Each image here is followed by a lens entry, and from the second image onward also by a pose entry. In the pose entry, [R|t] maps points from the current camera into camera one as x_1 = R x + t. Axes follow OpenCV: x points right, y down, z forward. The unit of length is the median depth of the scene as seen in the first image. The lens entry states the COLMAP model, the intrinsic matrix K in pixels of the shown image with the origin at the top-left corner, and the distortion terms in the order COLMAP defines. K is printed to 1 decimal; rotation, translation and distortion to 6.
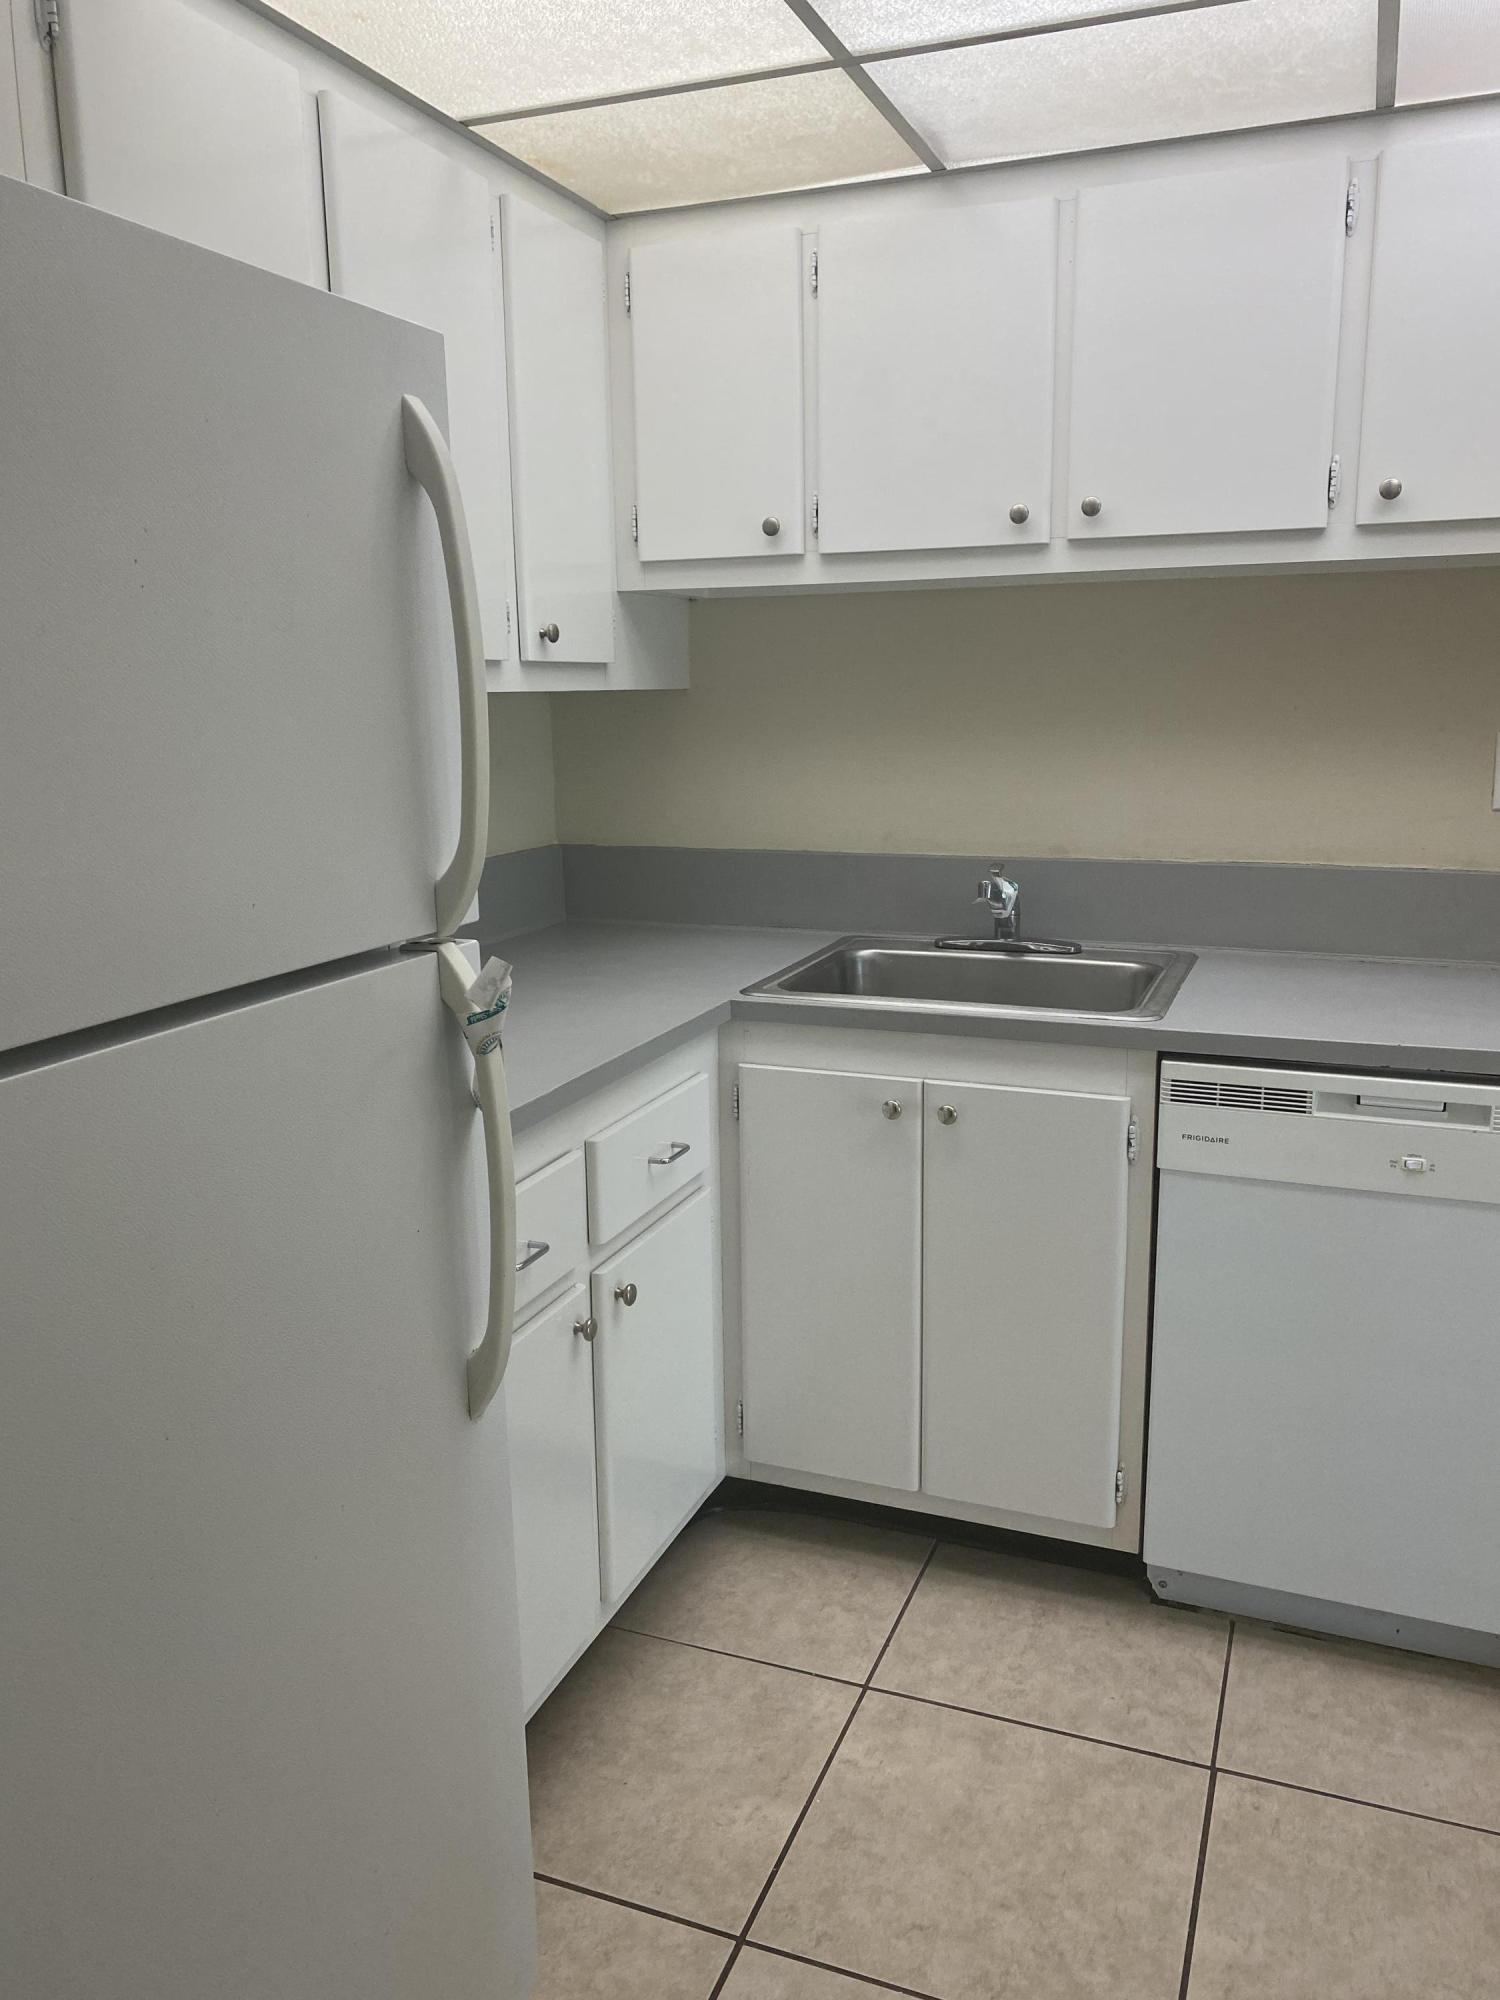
lens RADIAL K [[1514.2, 0, 734.1], [0, 1514.2, 1006.1], [0, 0, 1]] dist [0.009824, -0.020521]
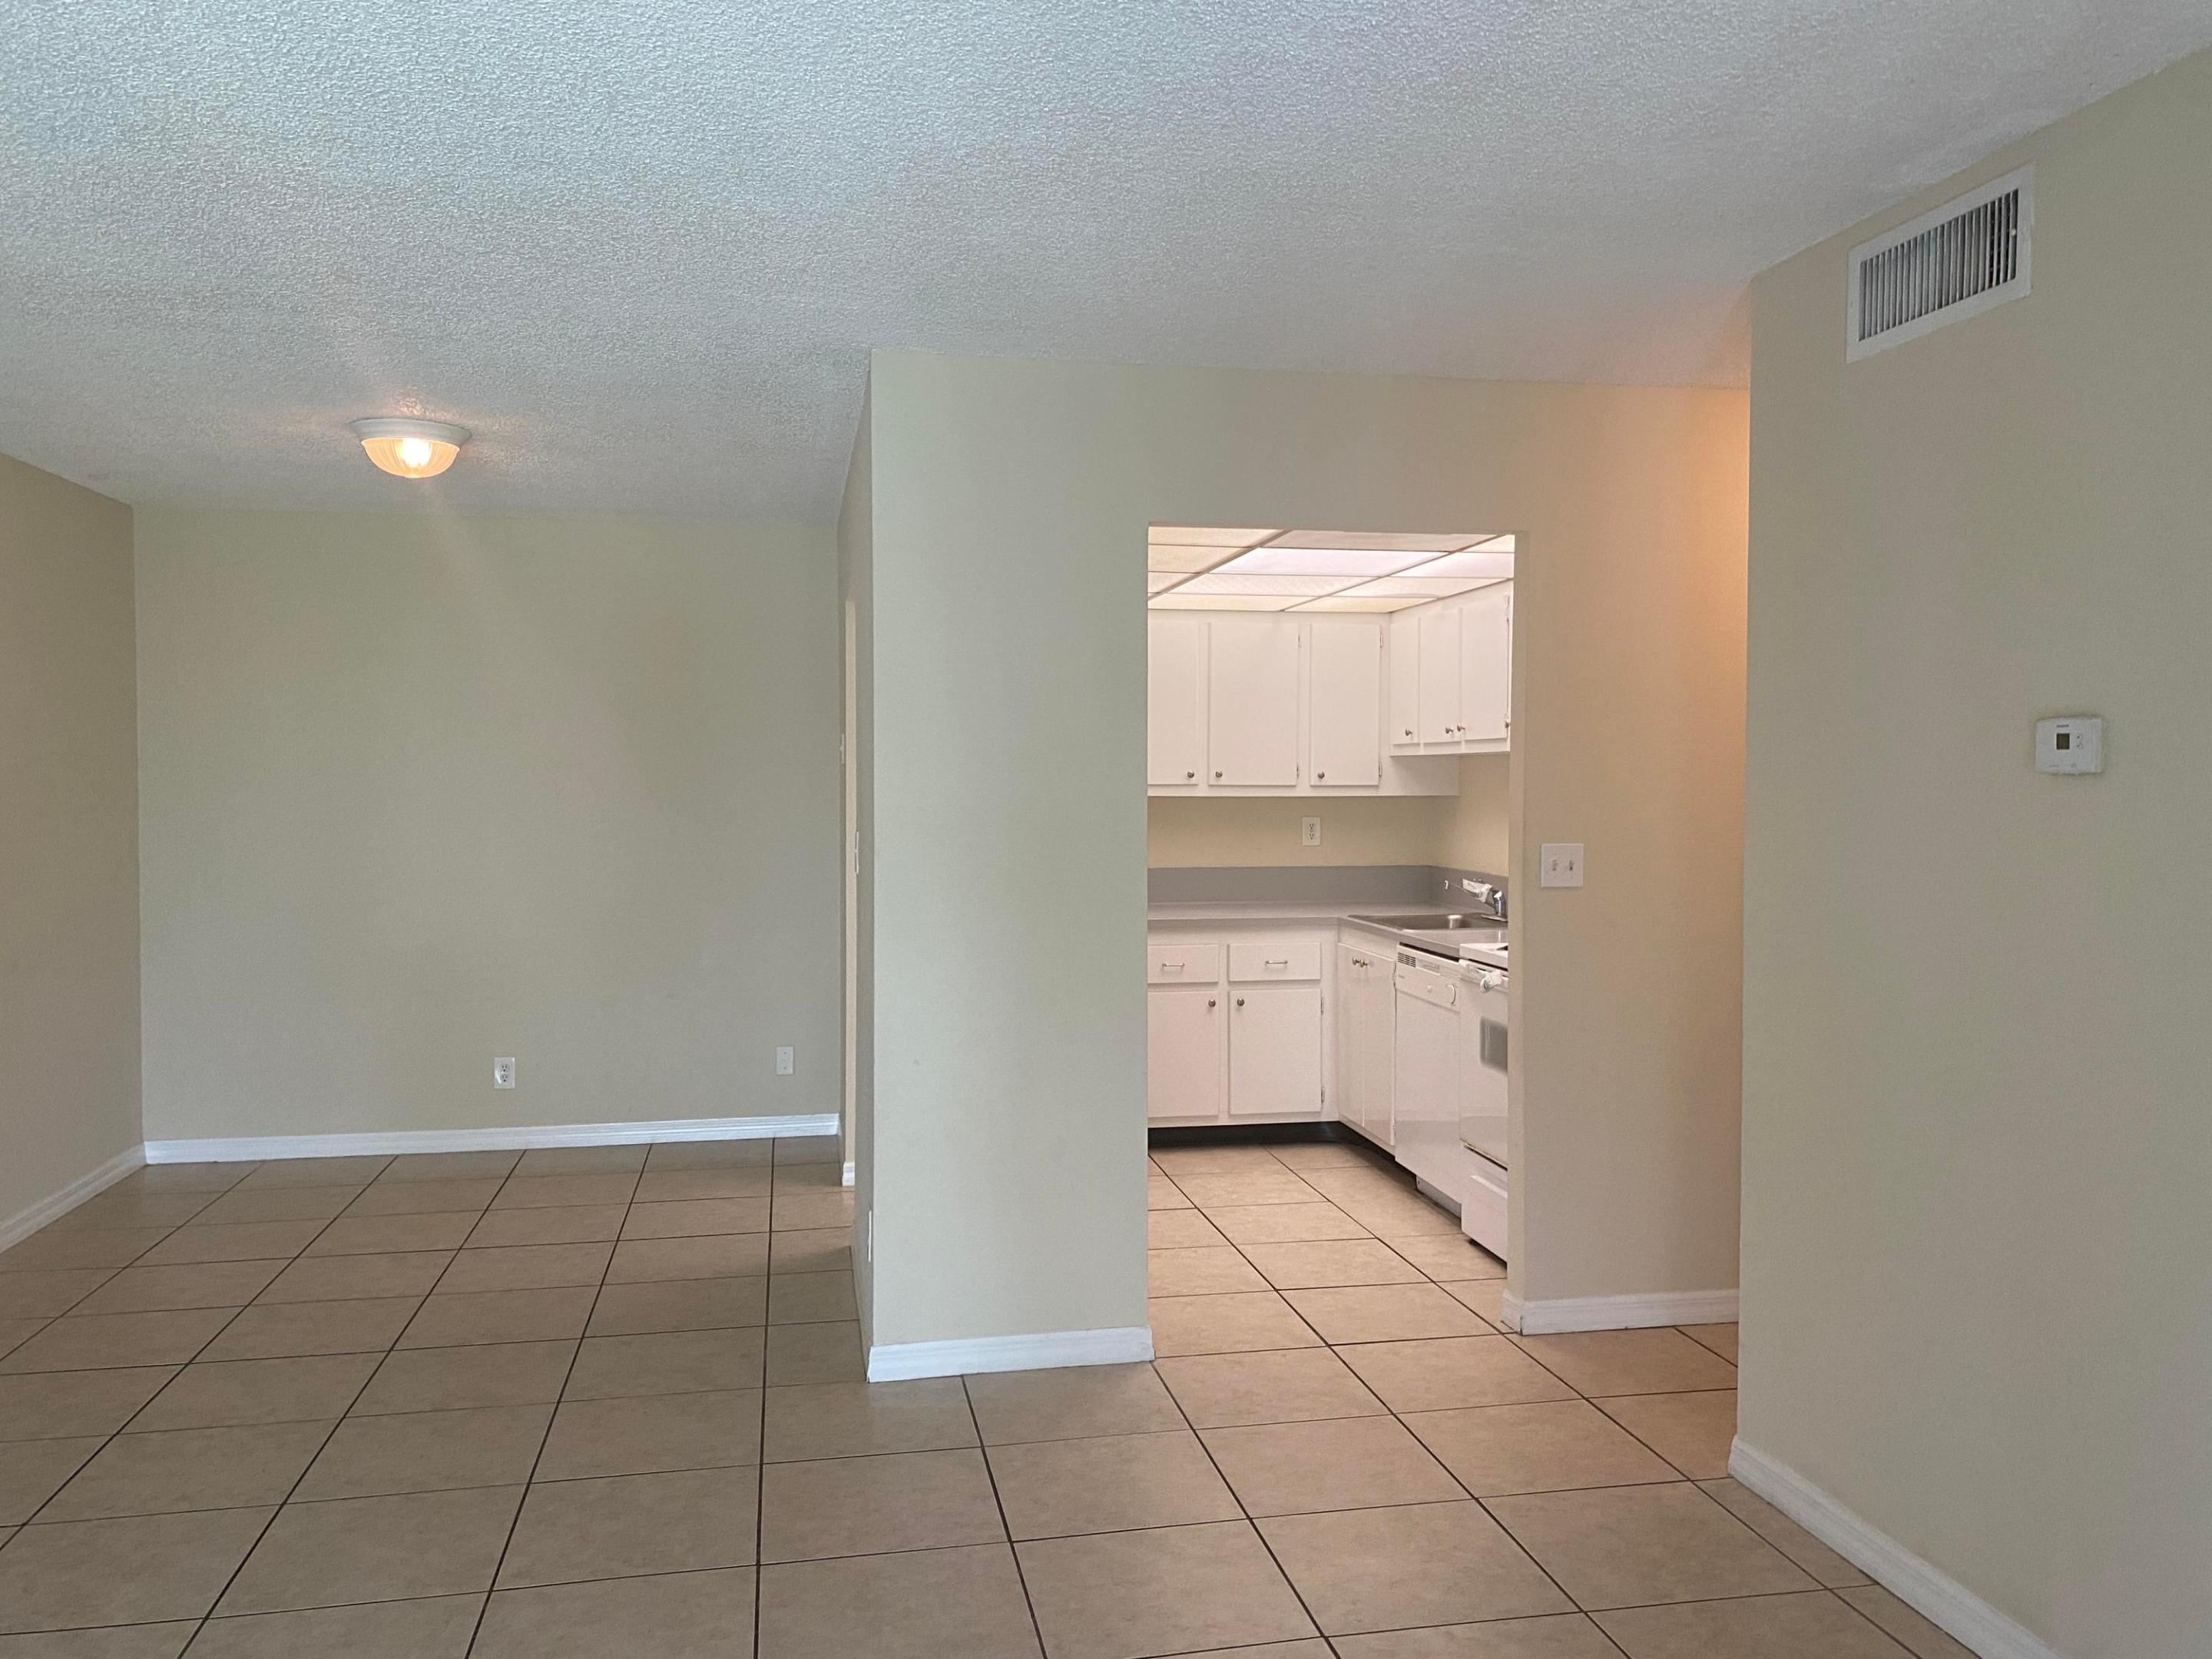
lens RADIAL K [[1674.7, 0, 1103.0], [0, 1674.7, 819.0], [0, 0, 1]] dist [0.009824, -0.020521]
pose [[0.536339, 0.035284, -0.843265, 2.335781], [-0.178883, 0.981179, -0.072719, 0.118590], [0.824828, 0.189848, 0.532556, -0.928902]]
